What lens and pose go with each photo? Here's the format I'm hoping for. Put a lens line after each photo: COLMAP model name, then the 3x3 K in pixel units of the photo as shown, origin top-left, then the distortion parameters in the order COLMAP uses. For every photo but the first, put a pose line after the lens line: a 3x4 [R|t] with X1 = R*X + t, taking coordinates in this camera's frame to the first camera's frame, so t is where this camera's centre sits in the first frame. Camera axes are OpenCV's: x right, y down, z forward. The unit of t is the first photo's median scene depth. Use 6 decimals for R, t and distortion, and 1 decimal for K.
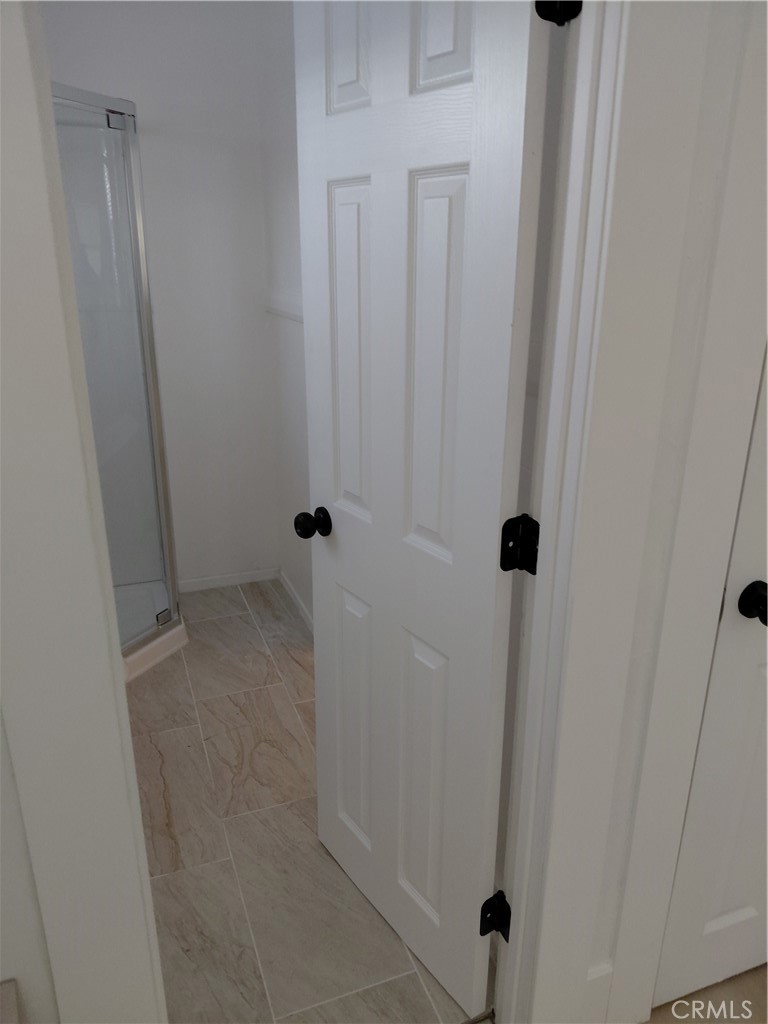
lens RADIAL K [[765.4, 0, 383.5], [0, 765.4, 497.6], [0, 0, 1]] dist [0.074609, -0.117124]
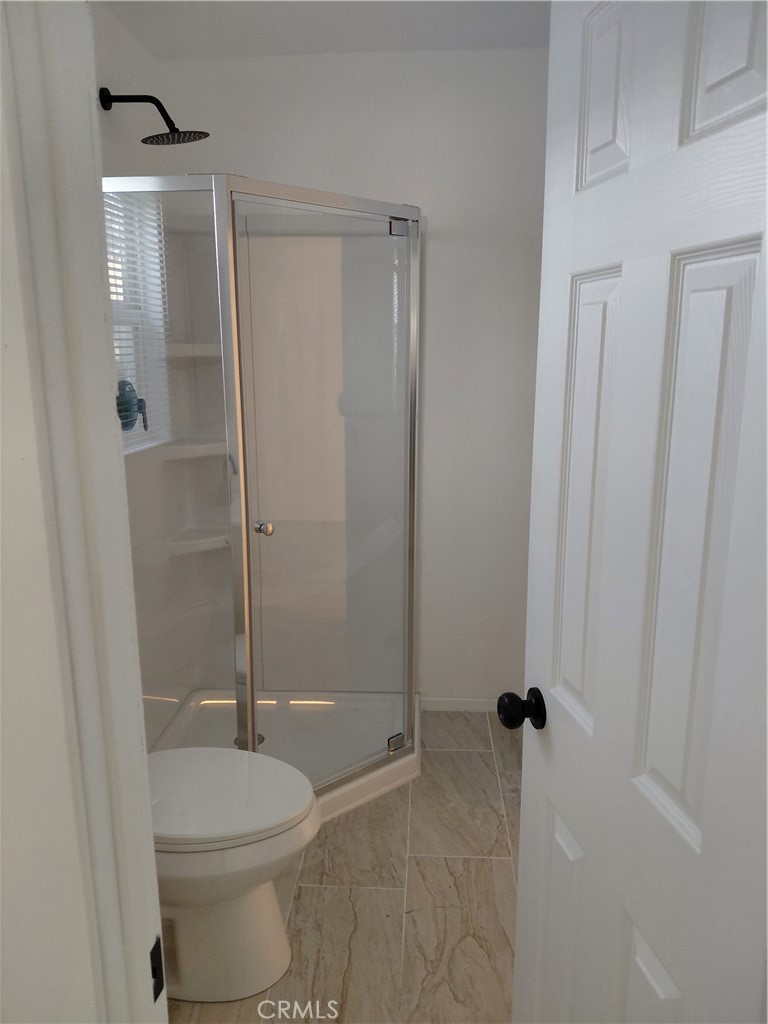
lens RADIAL K [[765.4, 0, 383.5], [0, 765.4, 497.6], [0, 0, 1]] dist [0.074609, -0.117124]
pose [[0.920532, 0.081847, -0.381997, 0.039221], [-0.128141, 0.986969, -0.097322, -0.058350], [0.369054, 0.138538, 0.919025, 0.160601]]
